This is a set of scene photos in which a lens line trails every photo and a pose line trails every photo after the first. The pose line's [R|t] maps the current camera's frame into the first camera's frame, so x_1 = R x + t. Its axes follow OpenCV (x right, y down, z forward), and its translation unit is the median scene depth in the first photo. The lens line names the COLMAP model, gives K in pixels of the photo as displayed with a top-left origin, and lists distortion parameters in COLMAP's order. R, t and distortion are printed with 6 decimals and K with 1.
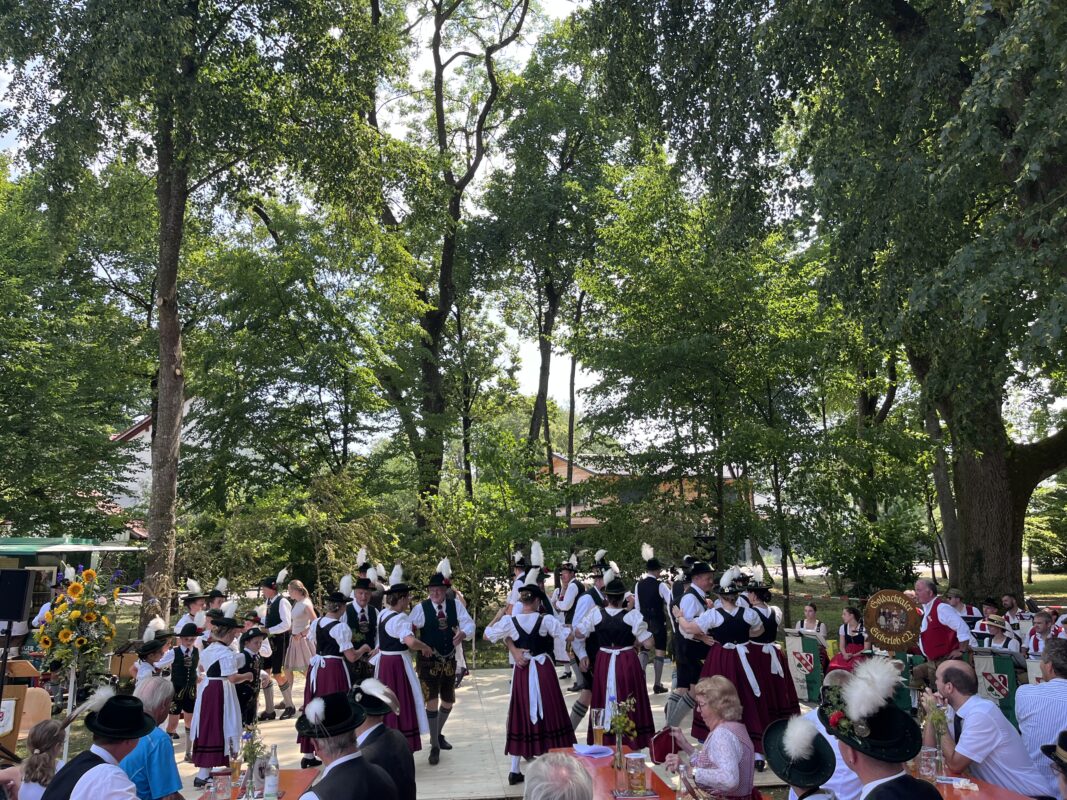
lens RADIAL K [[816.4, 0, 545.8], [0, 816.4, 391.7], [0, 0, 1]] dist [0.055355, -0.064869]
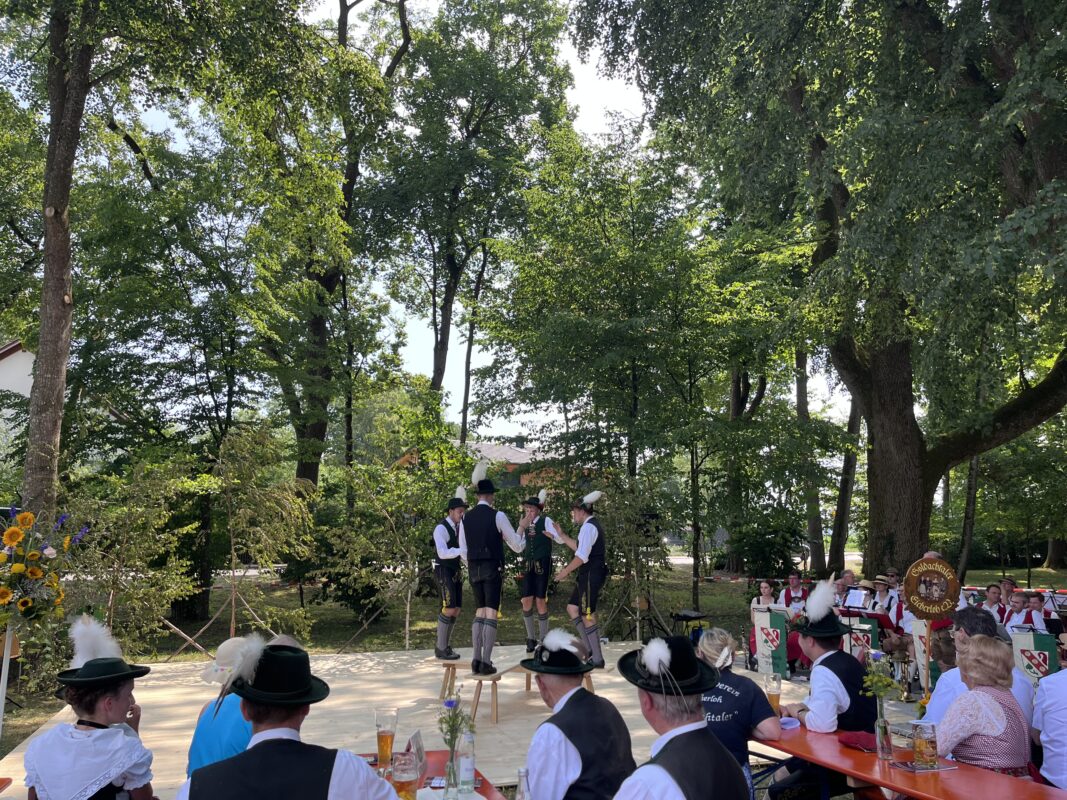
lens RADIAL K [[816.4, 0, 556.9], [0, 816.4, 405.2], [0, 0, 1]] dist [0.055355, -0.064869]
pose [[0.977867, 0.053918, 0.202159, -0.055965], [-0.058785, 0.998106, 0.018147, 0.017180], [-0.200798, -0.029629, 0.979185, 0.034650]]
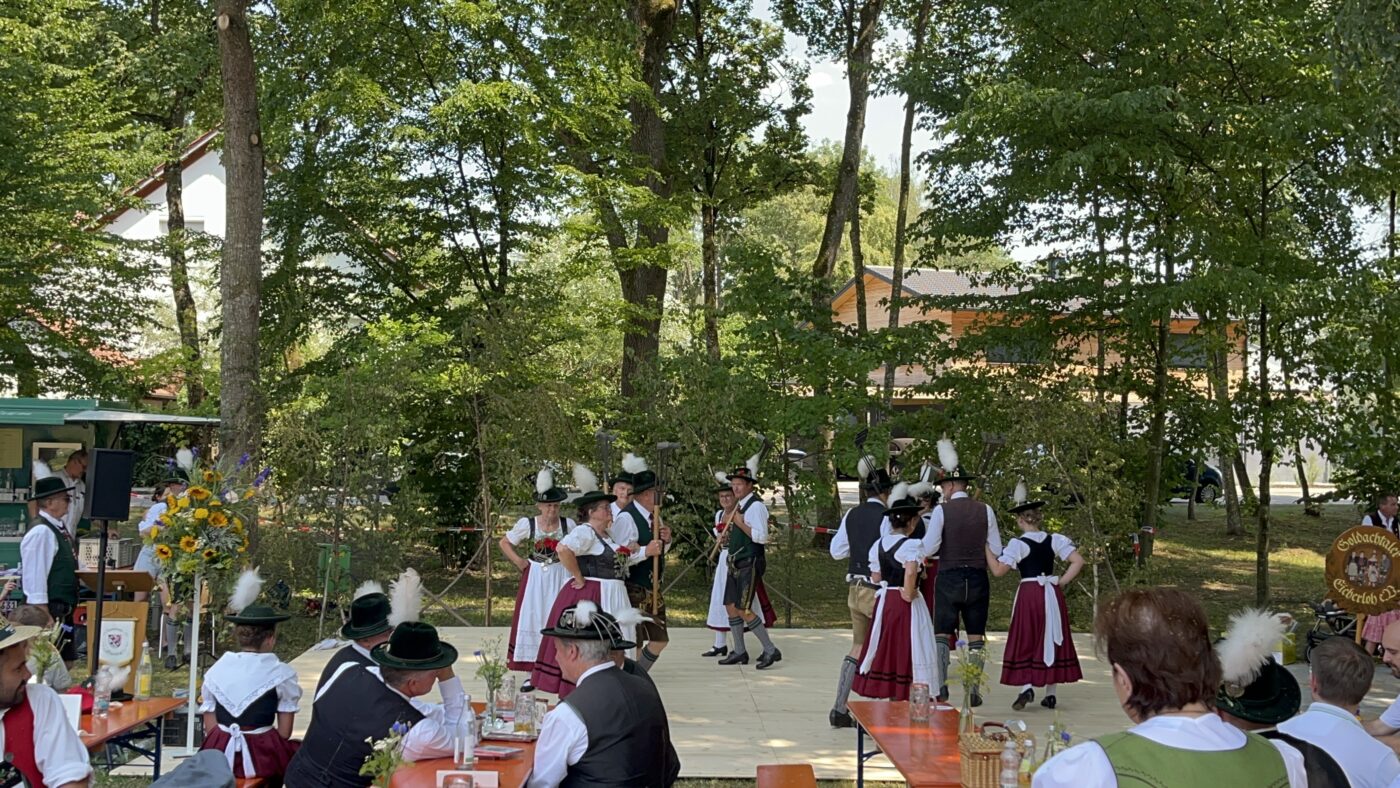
lens RADIAL K [[1598.3, 0, 707.9], [0, 1598.3, 405.0], [0, 0, 1]] dist [0.031181, 0.000000]
pose [[0.995771, 0.031414, -0.086333, -0.001278], [-0.016376, 0.985364, 0.169673, -0.016717], [0.090399, -0.167542, 0.981712, -0.076597]]
